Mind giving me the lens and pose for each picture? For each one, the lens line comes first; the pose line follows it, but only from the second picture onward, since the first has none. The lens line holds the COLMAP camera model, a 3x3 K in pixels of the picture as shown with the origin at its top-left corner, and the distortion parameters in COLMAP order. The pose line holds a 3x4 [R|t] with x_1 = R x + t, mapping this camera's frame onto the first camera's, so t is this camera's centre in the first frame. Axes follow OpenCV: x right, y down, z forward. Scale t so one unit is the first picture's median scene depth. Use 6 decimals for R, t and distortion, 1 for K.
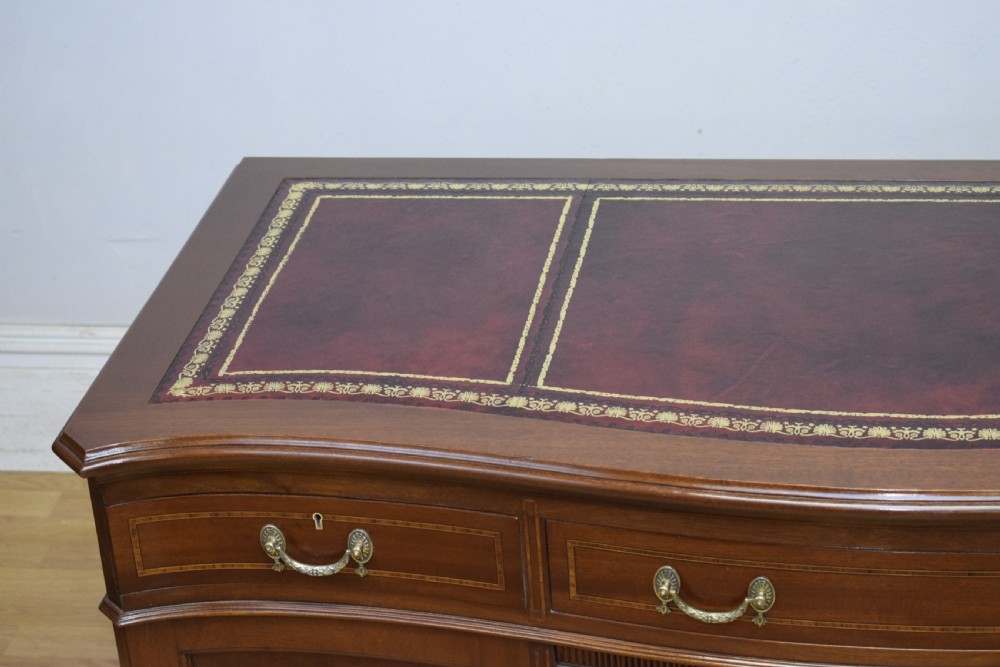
lens RADIAL K [[2281.6, 0, 511.6], [0, 2281.6, 334.7], [0, 0, 1]] dist [-0.023823, 0.012523]
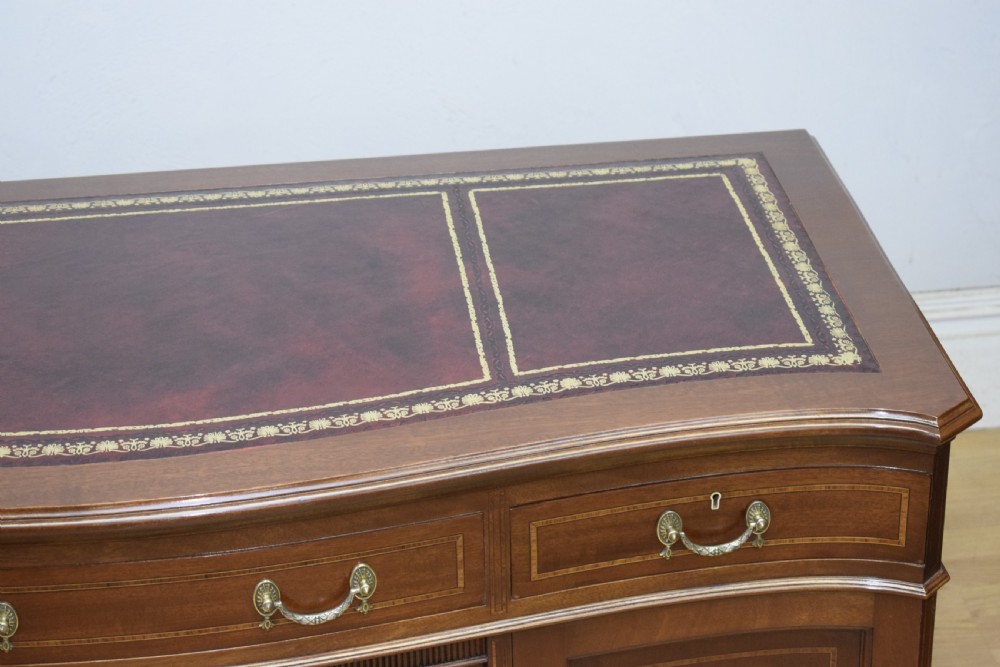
lens RADIAL K [[2281.6, 0, 511.6], [0, 2281.6, 334.7], [0, 0, 1]] dist [-0.023823, 0.012523]
pose [[0.958990, -0.087361, 0.269640, 0.061288], [0.087883, 0.996079, 0.010158, -0.001005], [-0.269470, 0.013955, 0.962908, -0.020550]]
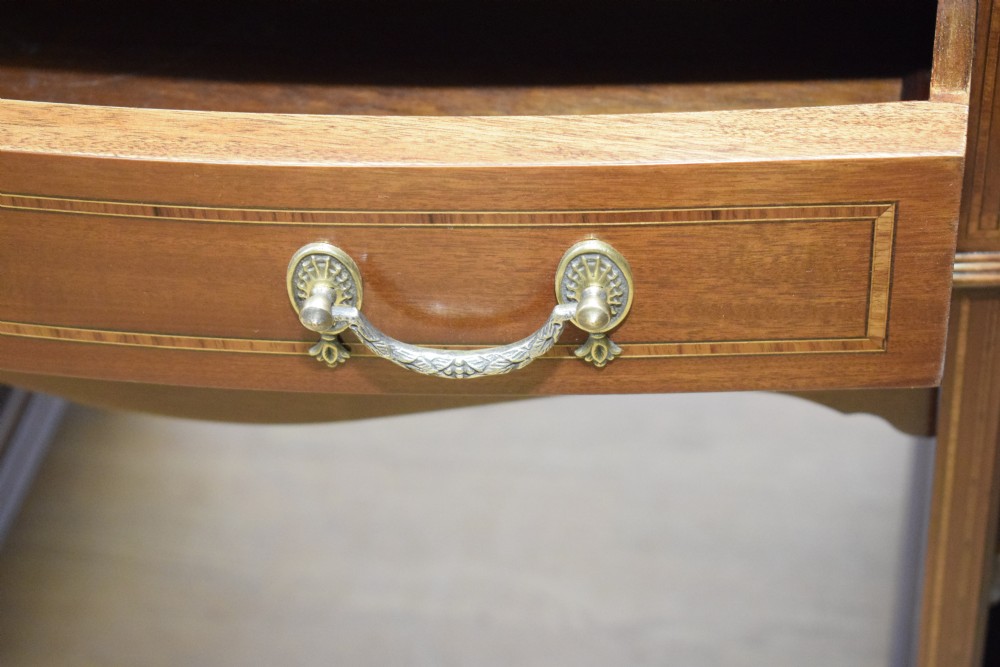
lens RADIAL K [[2281.6, 0, 511.6], [0, 2281.6, 334.7], [0, 0, 1]] dist [-0.023823, 0.012523]
pose [[0.999323, 0.030371, -0.020741, 0.246935], [-0.023472, 0.960851, 0.276070, 0.019490], [0.028314, -0.275397, 0.960914, 0.594077]]
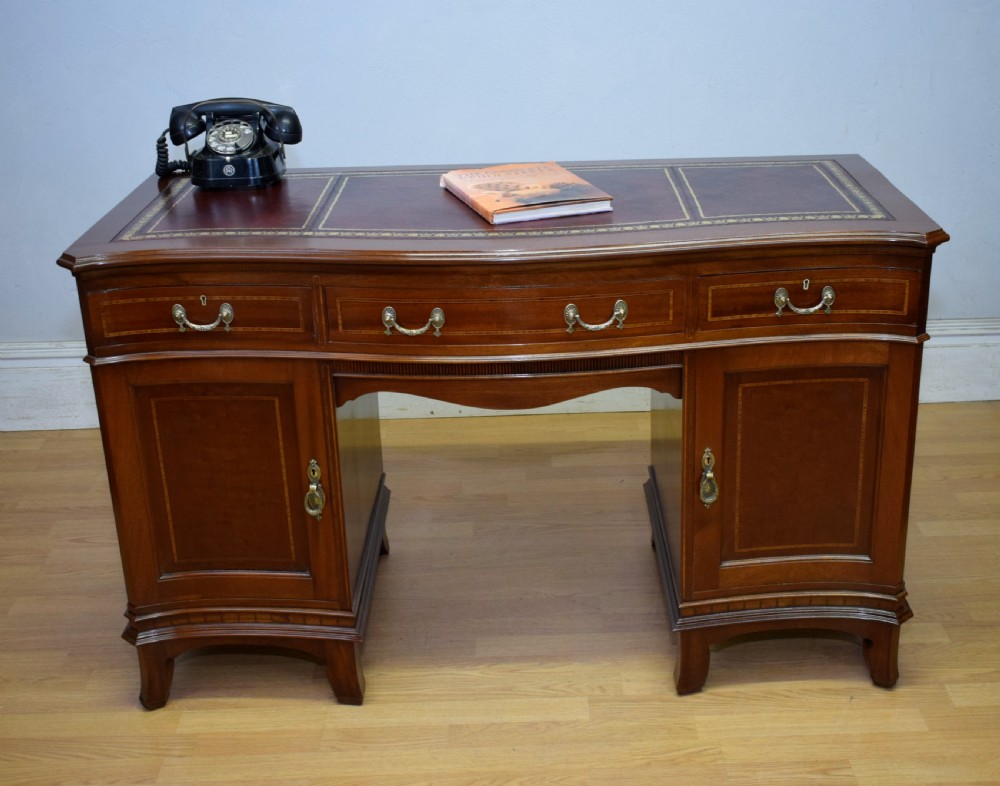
lens RADIAL K [[1338.5, 0, 543.0], [0, 1338.5, 452.0], [0, 0, 1]] dist [-0.027736, -0.014909]
pose [[0.983398, -0.030935, 0.178807, -0.009817], [0.043238, 0.996927, -0.065319, 0.291569], [-0.176237, 0.071966, 0.981714, -0.128304]]
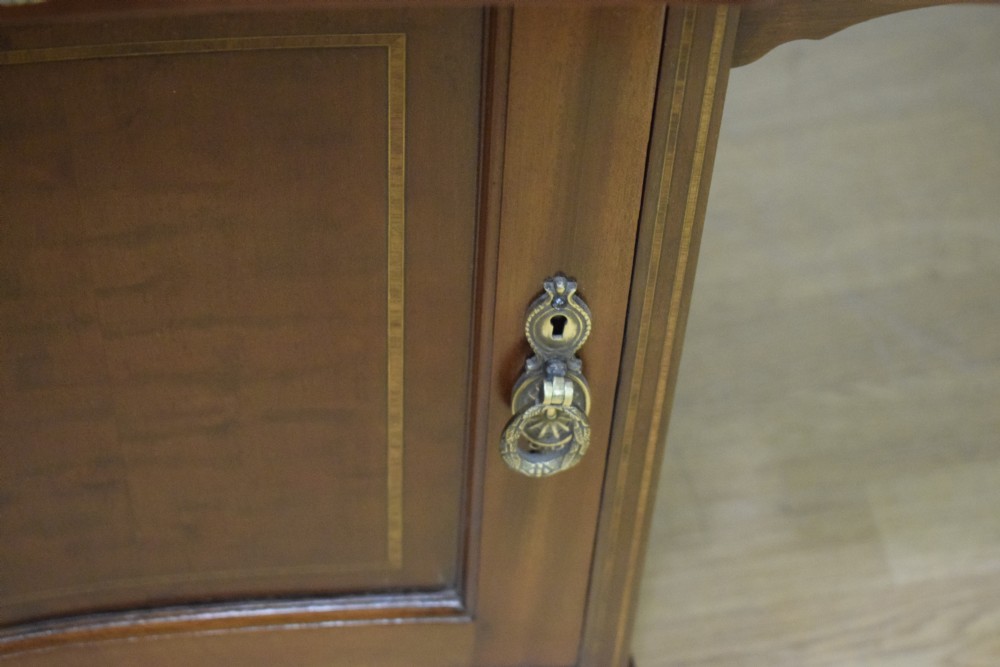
lens RADIAL K [[2281.6, 0, 511.6], [0, 2281.6, 334.7], [0, 0, 1]] dist [-0.023823, 0.012523]
pose [[0.933390, -0.209072, 0.291672, -0.126901], [0.070675, 0.903939, 0.421781, 0.051708], [-0.351836, -0.373072, 0.858504, 0.698526]]
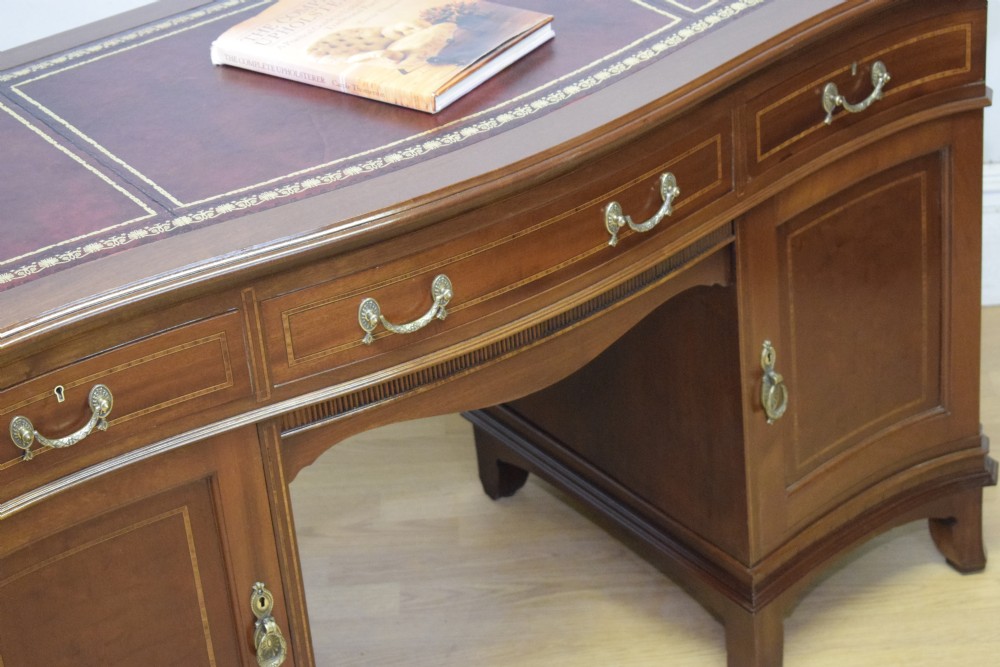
lens RADIAL K [[2281.6, 0, 511.6], [0, 2281.6, 334.7], [0, 0, 1]] dist [-0.023823, 0.012523]
pose [[0.705397, -0.350925, 0.615846, -0.575928], [0.359194, 0.925997, 0.116231, 0.009135], [-0.611060, 0.139219, 0.779246, 0.048916]]
